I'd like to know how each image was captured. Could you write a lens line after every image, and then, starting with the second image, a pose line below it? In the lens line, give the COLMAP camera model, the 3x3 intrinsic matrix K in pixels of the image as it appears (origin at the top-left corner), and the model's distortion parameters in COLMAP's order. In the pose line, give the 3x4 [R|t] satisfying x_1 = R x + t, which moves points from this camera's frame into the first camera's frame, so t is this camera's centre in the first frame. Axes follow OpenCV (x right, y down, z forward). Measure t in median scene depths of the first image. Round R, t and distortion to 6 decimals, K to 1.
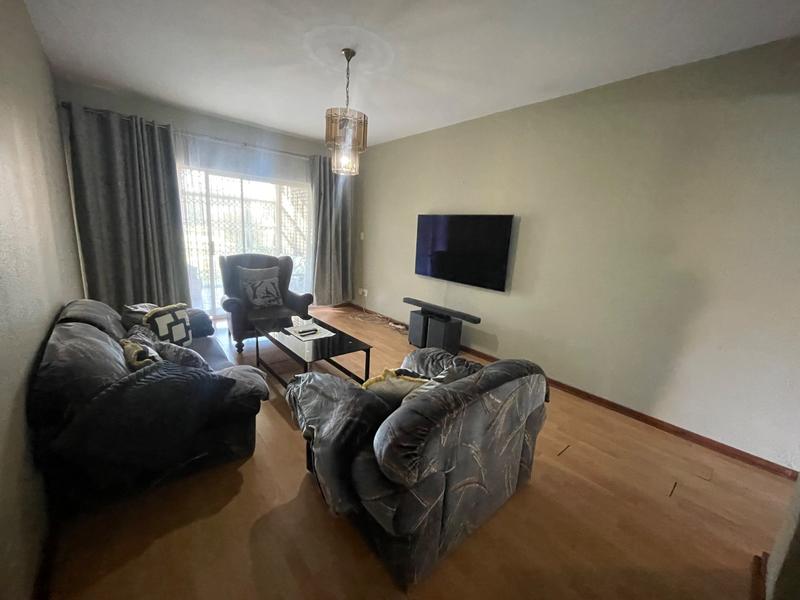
lens RADIAL K [[326.4, 0, 400.0], [0, 326.4, 300.0], [0, 0, 1]] dist [-0.000553, -0.000130]
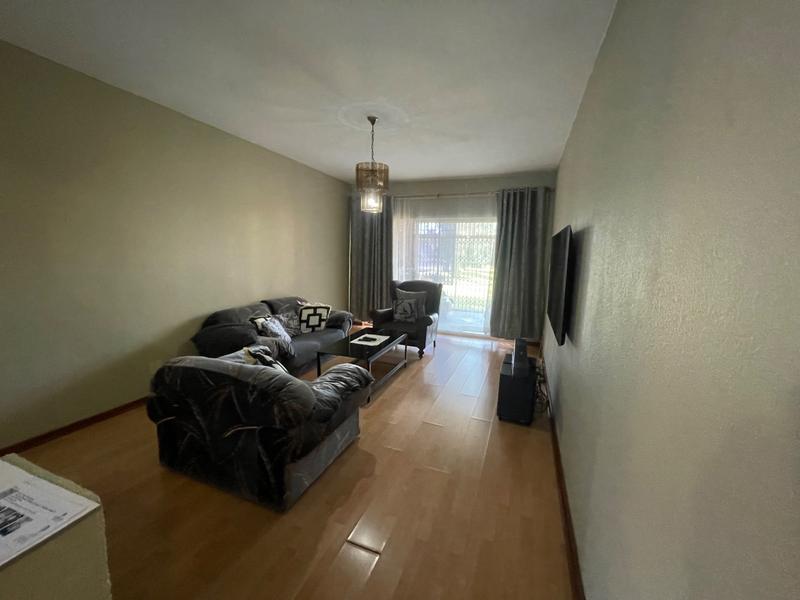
lens RADIAL K [[326.4, 0, 400.0], [0, 326.4, 300.0], [0, 0, 1]] dist [-0.000553, -0.000130]
pose [[0.468675, 0.084389, -0.879330, 0.969272], [-0.182015, 0.983292, -0.002645, -0.080262], [0.864415, 0.161291, 0.476205, 0.546276]]
